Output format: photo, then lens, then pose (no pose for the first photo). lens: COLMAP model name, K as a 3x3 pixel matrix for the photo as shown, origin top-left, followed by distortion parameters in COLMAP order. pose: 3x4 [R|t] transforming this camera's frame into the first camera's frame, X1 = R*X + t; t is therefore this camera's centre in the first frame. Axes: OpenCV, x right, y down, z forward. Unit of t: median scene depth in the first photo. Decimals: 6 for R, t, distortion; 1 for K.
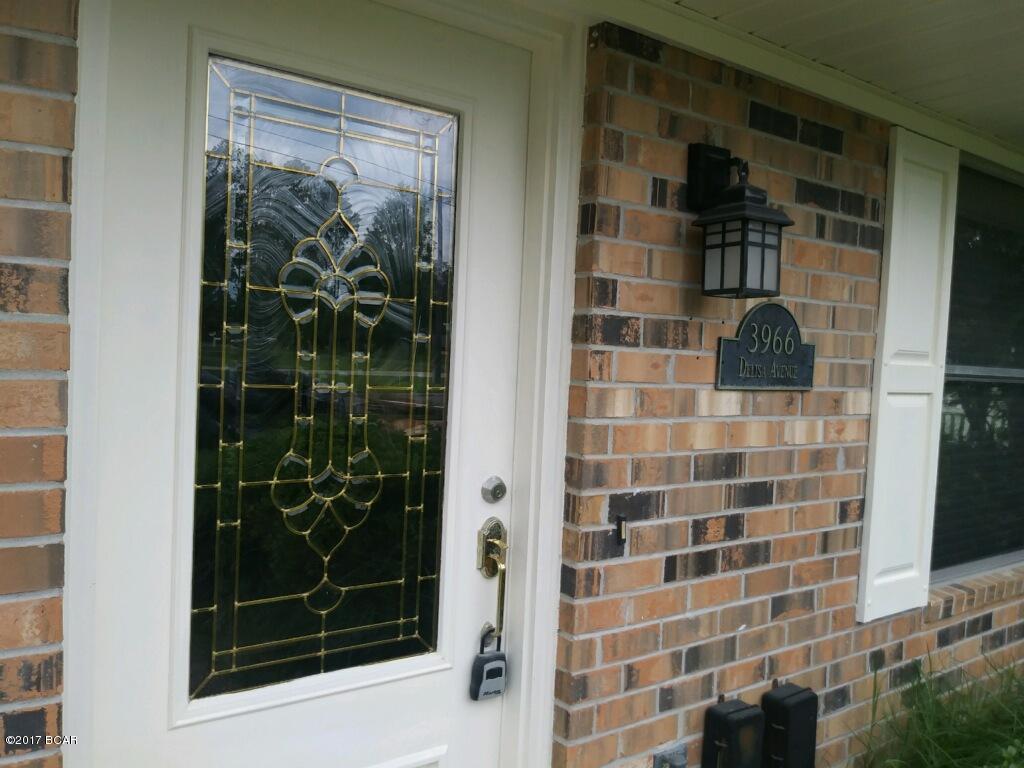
lens RADIAL K [[826.9, 0, 518.5], [0, 826.9, 386.5], [0, 0, 1]] dist [0.028759, -0.067814]
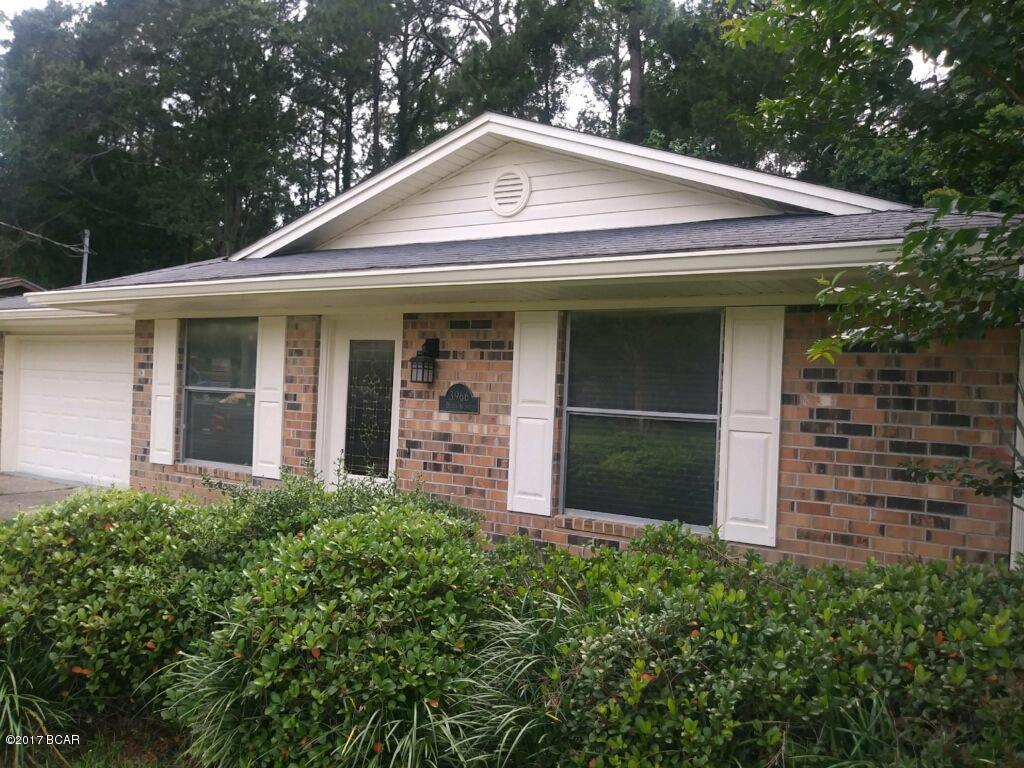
lens RADIAL K [[826.9, 0, 518.5], [0, 826.9, 386.5], [0, 0, 1]] dist [0.028759, -0.067814]
pose [[0.355878, -0.040349, -0.933661, 3.172890], [-0.070687, 0.995043, -0.069945, 0.102965], [0.931855, 0.090890, 0.351262, 0.152654]]
